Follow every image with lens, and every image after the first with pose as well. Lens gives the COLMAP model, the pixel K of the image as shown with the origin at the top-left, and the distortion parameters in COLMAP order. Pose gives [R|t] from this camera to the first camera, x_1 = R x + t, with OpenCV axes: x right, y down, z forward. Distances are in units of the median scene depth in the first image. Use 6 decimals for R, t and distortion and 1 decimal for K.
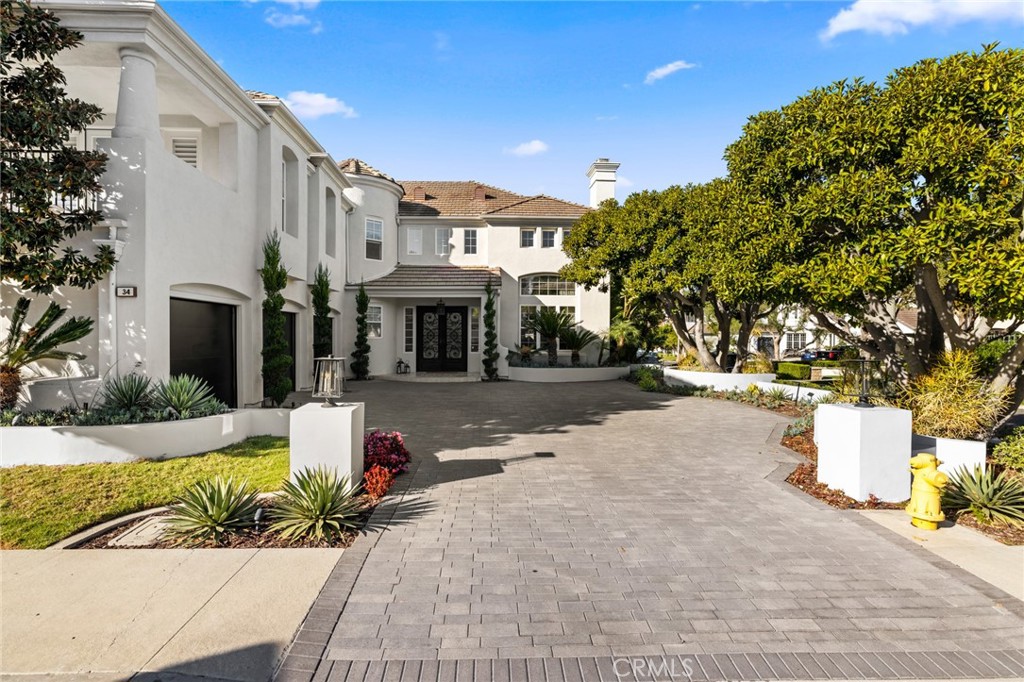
lens RADIAL K [[491.1, 0, 492.2], [0, 491.1, 348.4], [0, 0, 1]] dist [-0.012945, -0.000769]
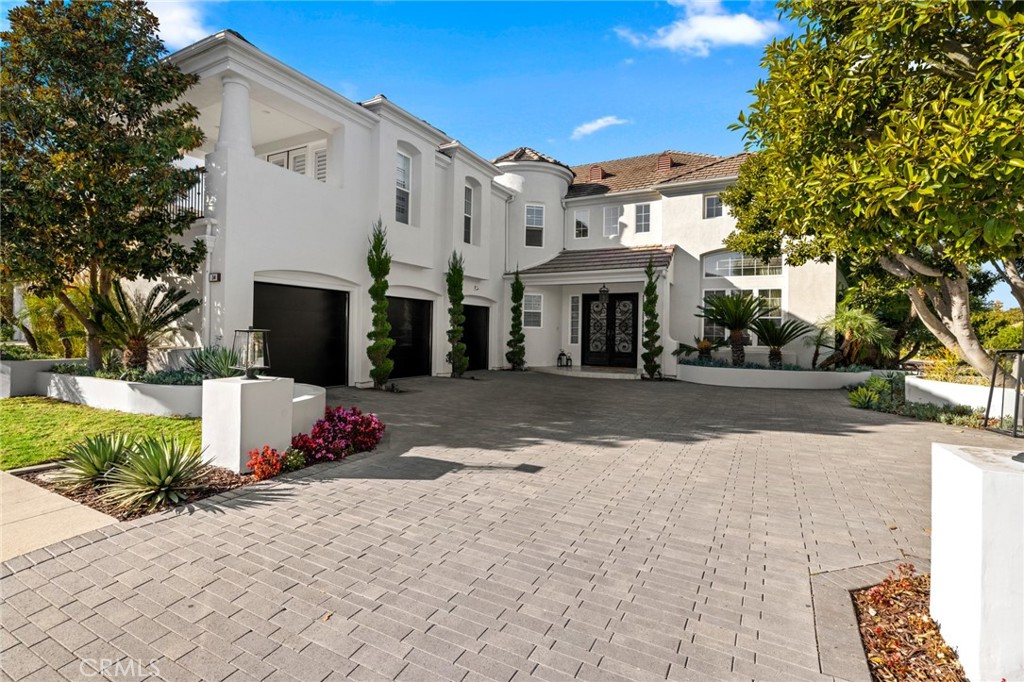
lens RADIAL K [[491.1, 0, 511.3], [0, 491.1, 333.9], [0, 0, 1]] dist [-0.012945, -0.000769]
pose [[0.854836, 0.013167, -0.518731, 0.220997], [-0.028406, 0.999366, -0.021444, 0.012516], [0.518120, 0.033066, 0.854668, 0.155524]]
